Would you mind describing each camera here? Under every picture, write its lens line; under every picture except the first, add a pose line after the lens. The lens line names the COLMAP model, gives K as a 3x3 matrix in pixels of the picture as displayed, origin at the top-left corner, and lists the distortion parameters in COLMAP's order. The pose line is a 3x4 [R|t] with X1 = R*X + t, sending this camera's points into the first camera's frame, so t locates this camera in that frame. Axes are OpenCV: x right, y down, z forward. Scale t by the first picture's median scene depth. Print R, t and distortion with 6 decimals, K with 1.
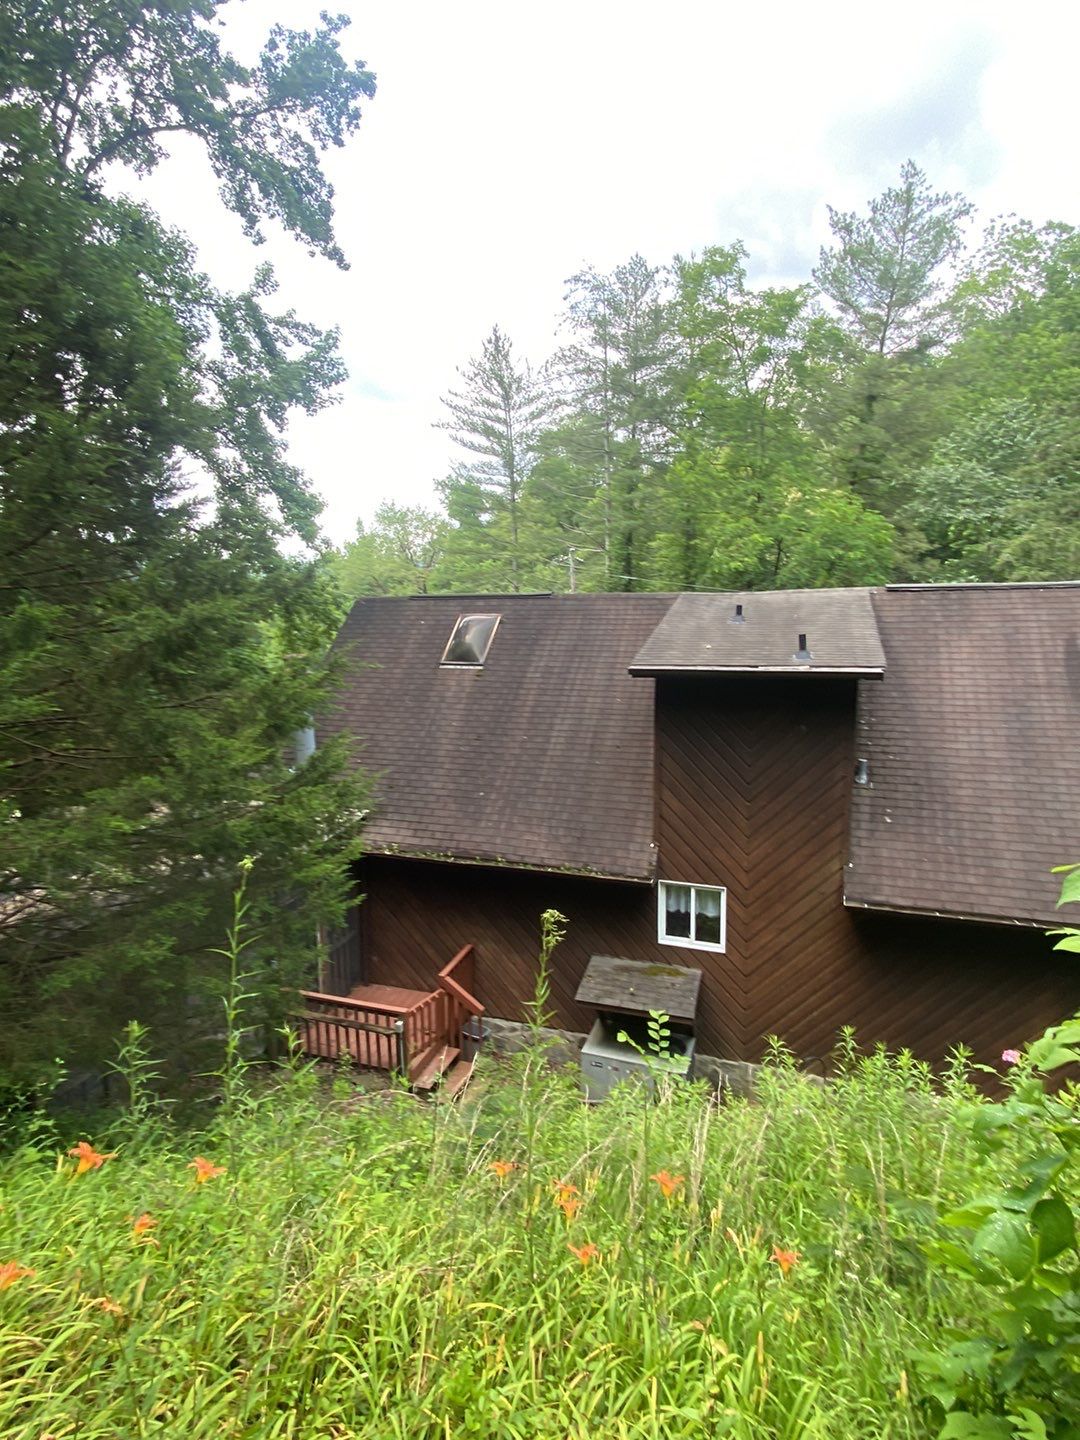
lens RADIAL K [[761.6, 0, 543.3], [0, 761.6, 719.8], [0, 0, 1]] dist [0.026568, -0.024258]
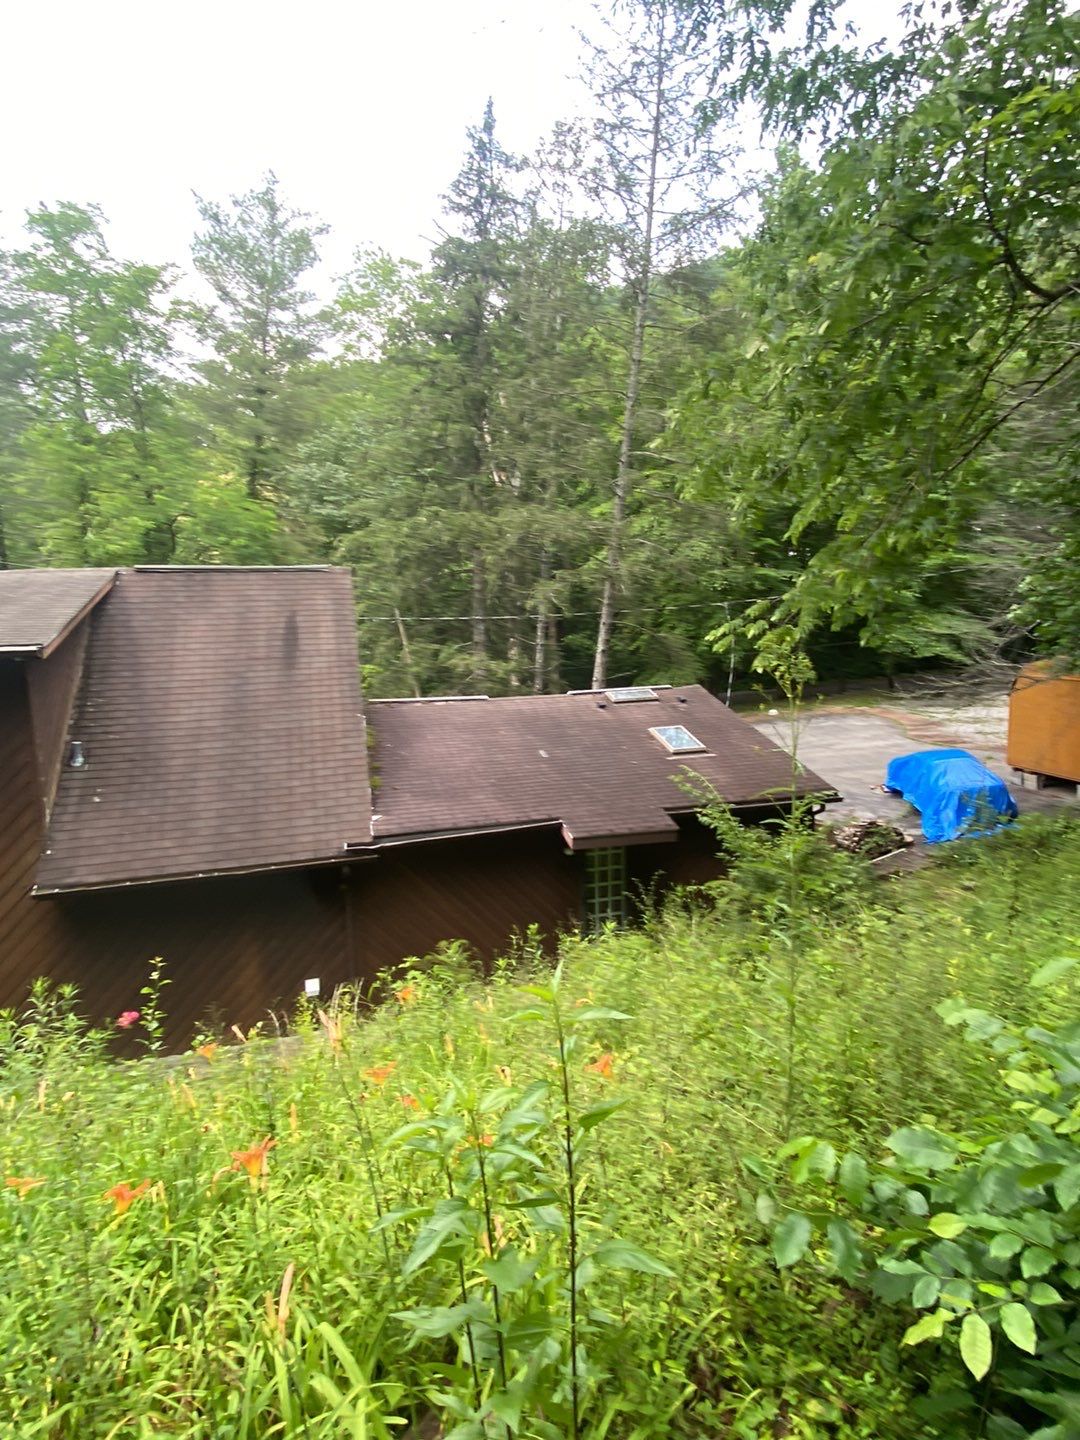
lens RADIAL K [[761.6, 0, 537.4], [0, 761.6, 711.3], [0, 0, 1]] dist [0.026568, -0.024258]
pose [[0.823567, -0.091319, 0.559819, 0.371396], [0.092245, 0.995379, 0.026665, 0.042536], [-0.559667, 0.029681, 0.828186, -0.145843]]
